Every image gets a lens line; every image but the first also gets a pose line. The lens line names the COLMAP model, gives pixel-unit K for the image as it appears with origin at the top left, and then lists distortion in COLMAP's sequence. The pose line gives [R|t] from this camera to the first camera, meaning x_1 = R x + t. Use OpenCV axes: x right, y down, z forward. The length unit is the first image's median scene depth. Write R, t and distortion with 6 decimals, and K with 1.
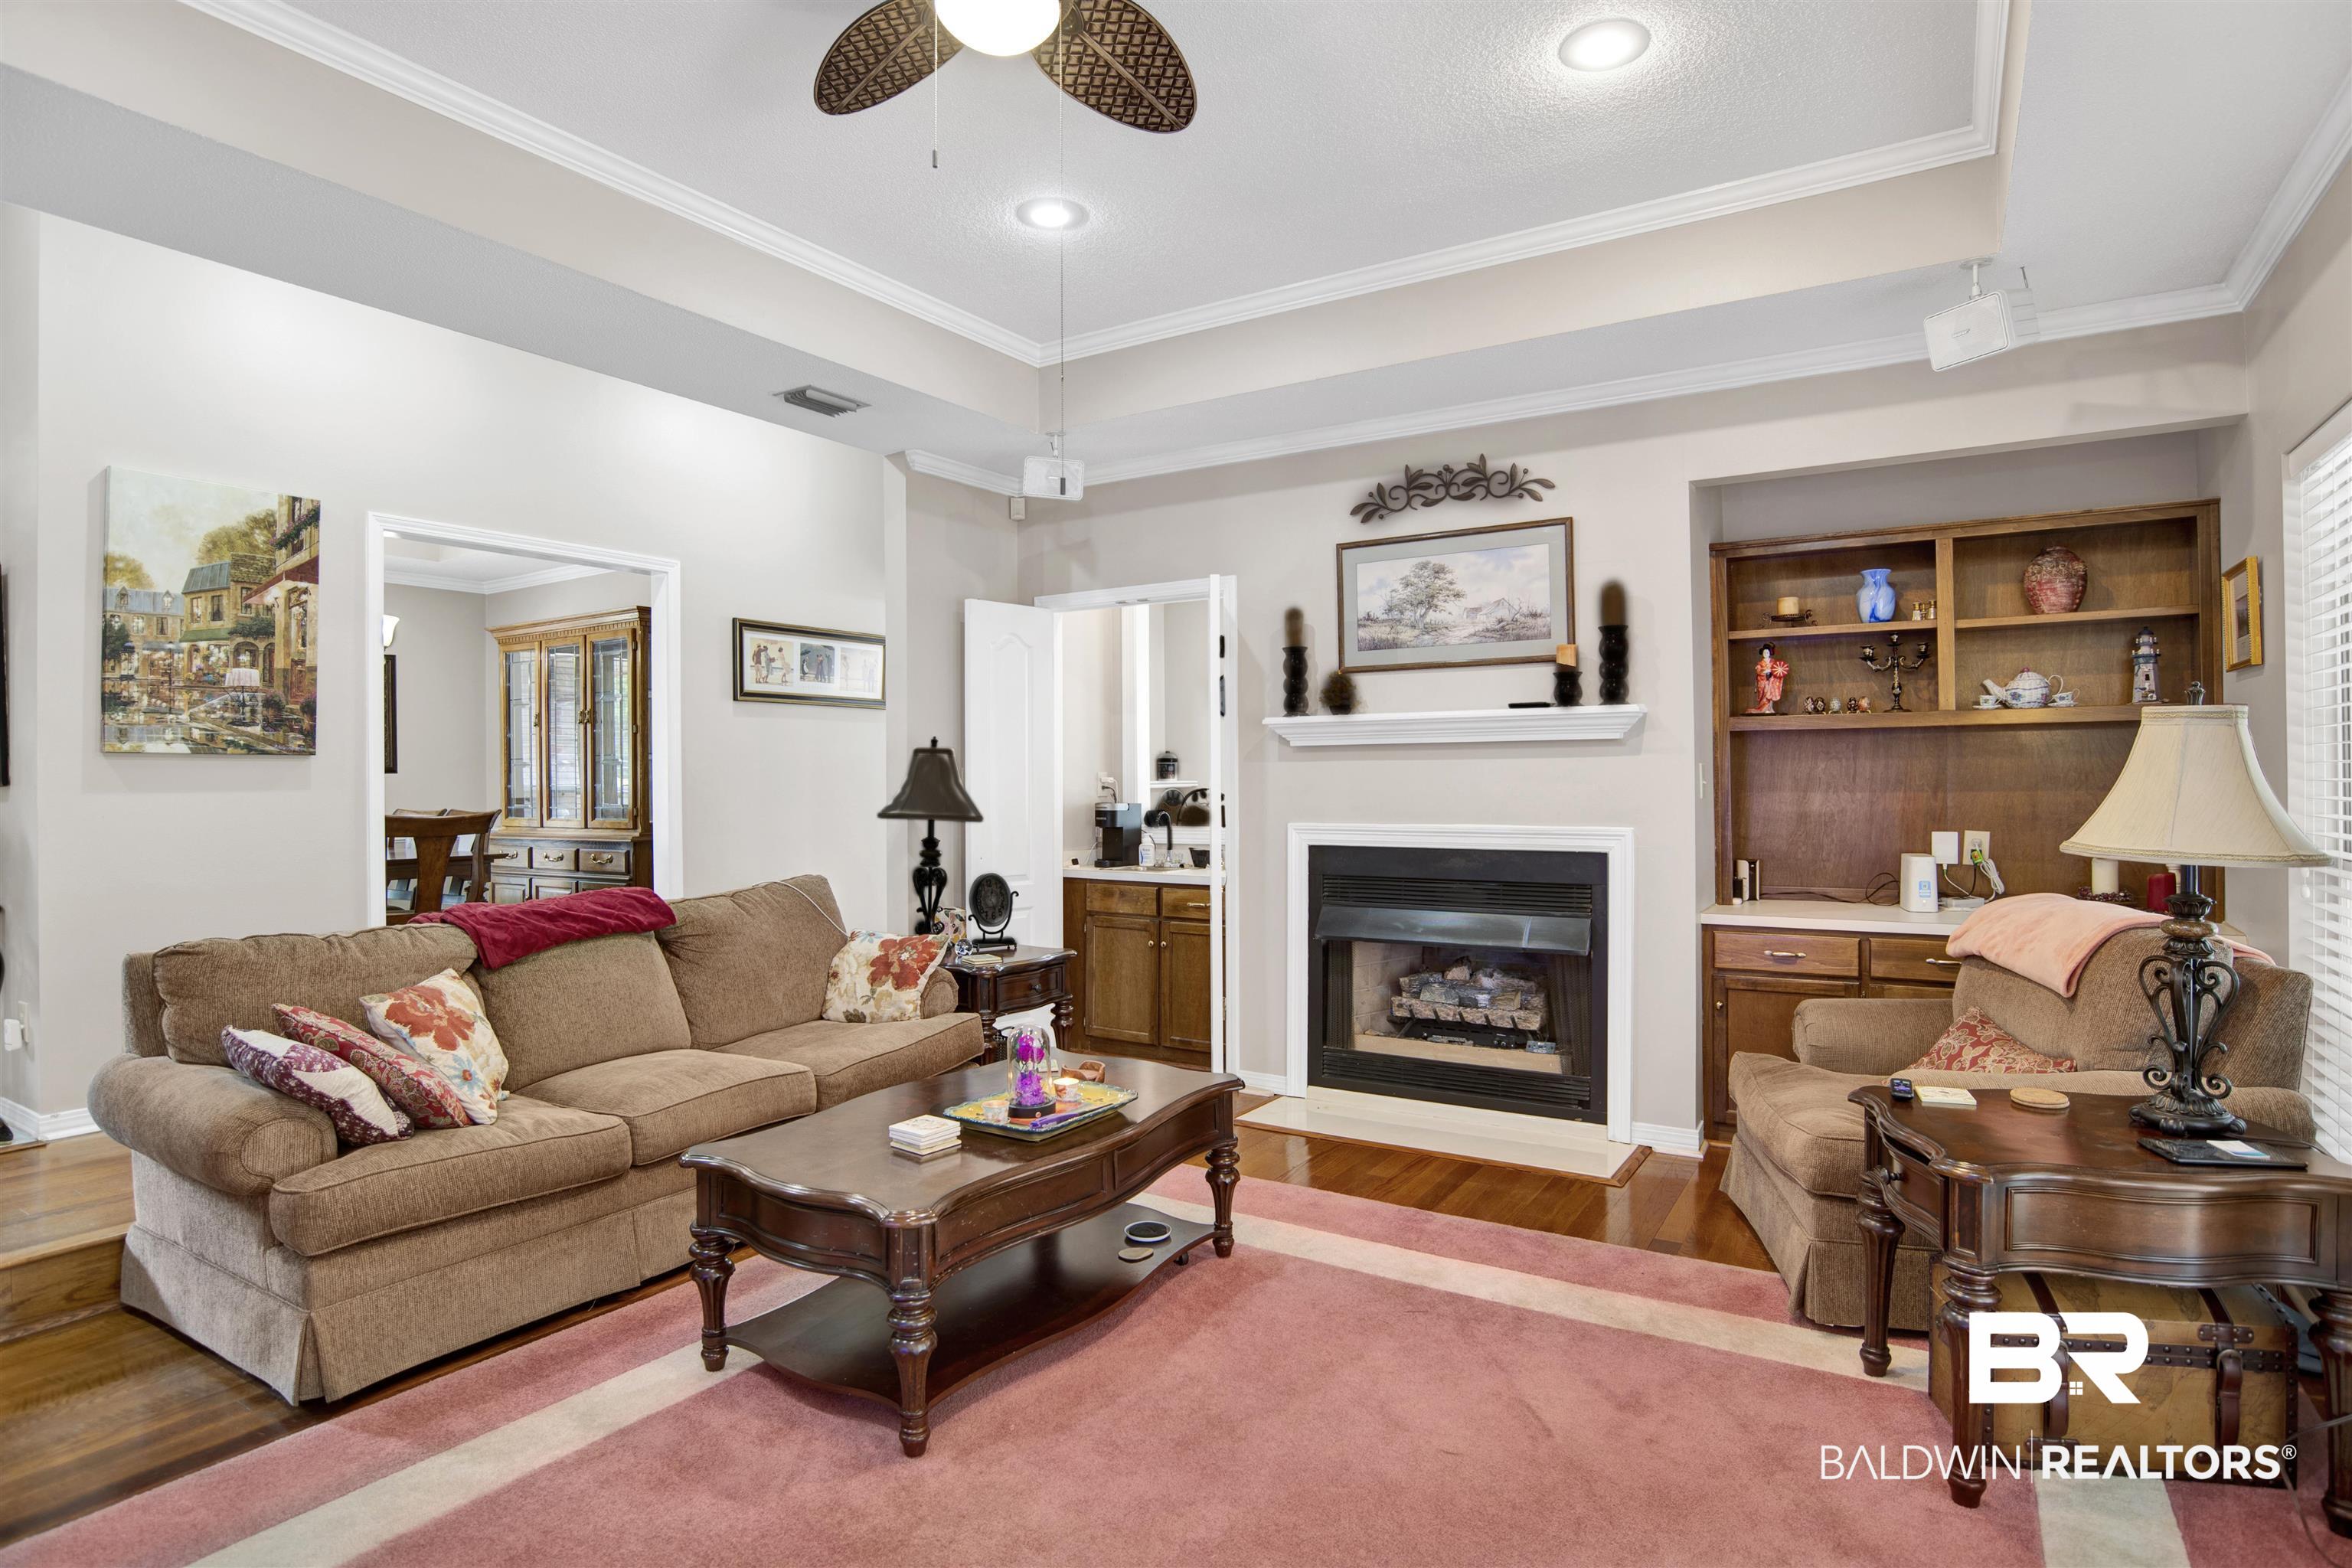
lens RADIAL K [[1227.3, 0, 1194.2], [0, 1227.3, 772.5], [0, 0, 1]] dist [-0.066802, 0.019704]
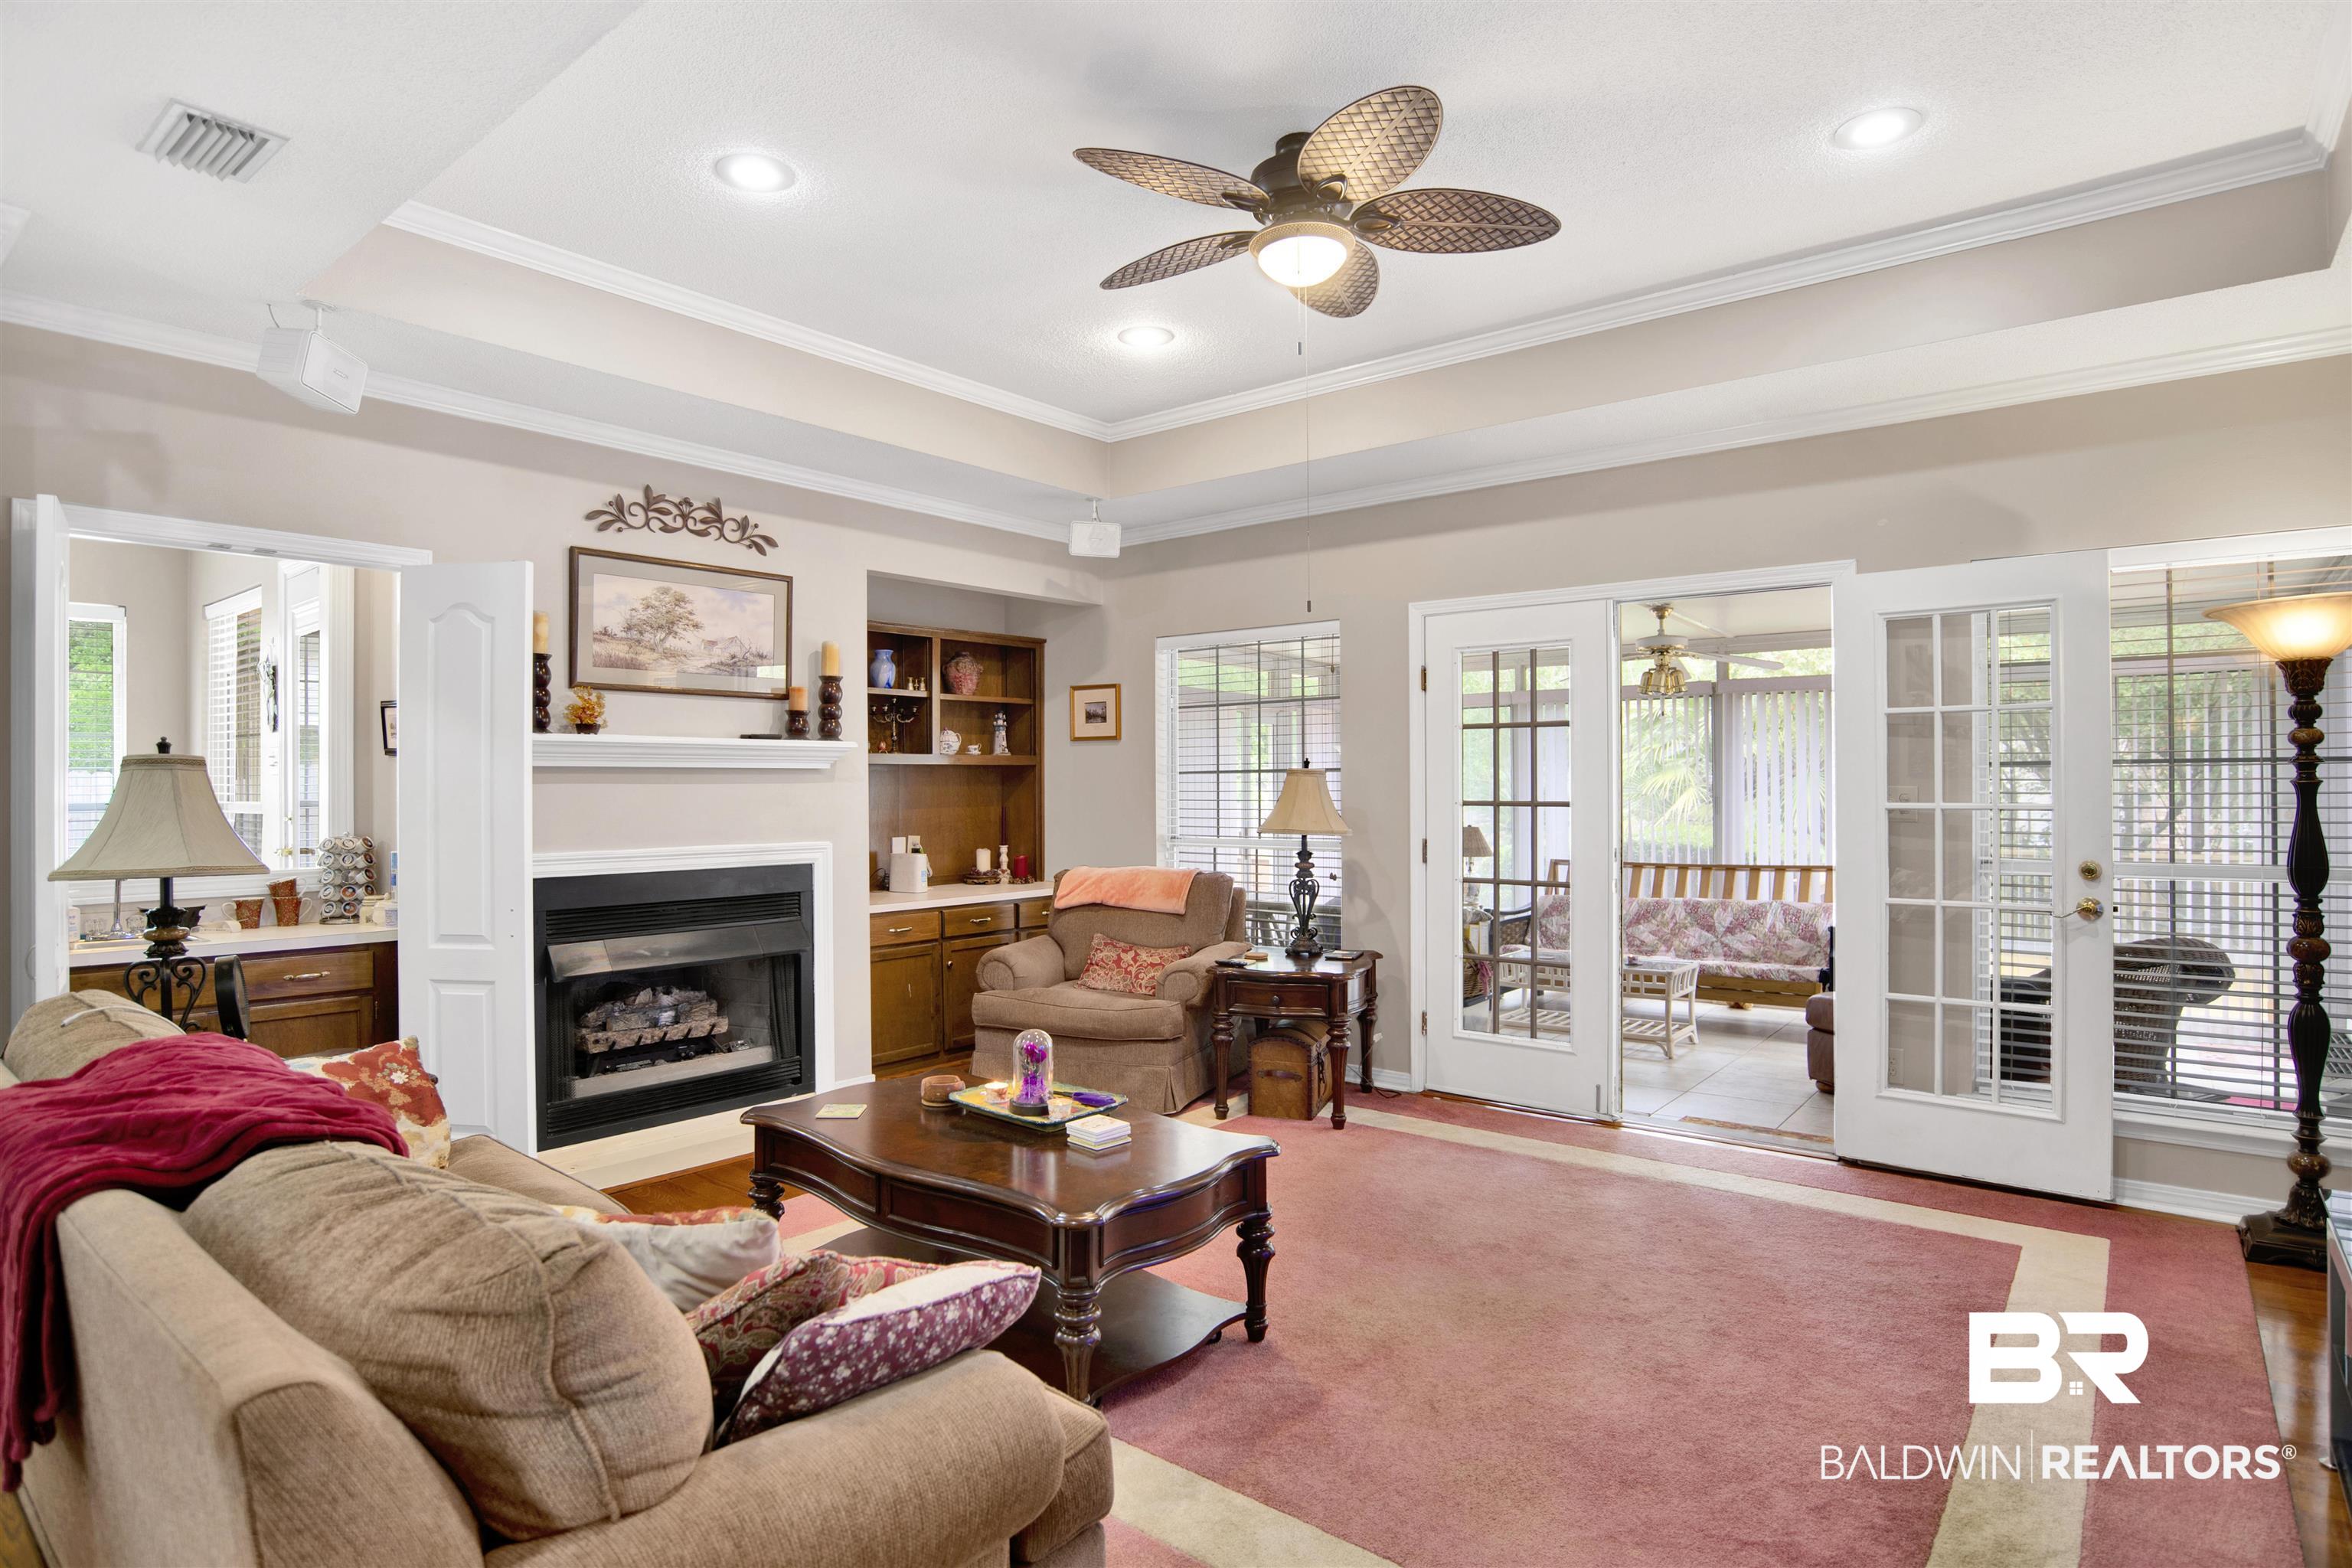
lens RADIAL K [[1227.3, 0, 1186.5], [0, 1227.3, 774.8], [0, 0, 1]] dist [-0.066802, 0.019704]
pose [[0.125008, 0.015988, 0.992027, -0.811781], [-0.000947, 0.999872, -0.015995, -0.002506], [-0.992155, 0.001061, 0.125007, 0.491212]]
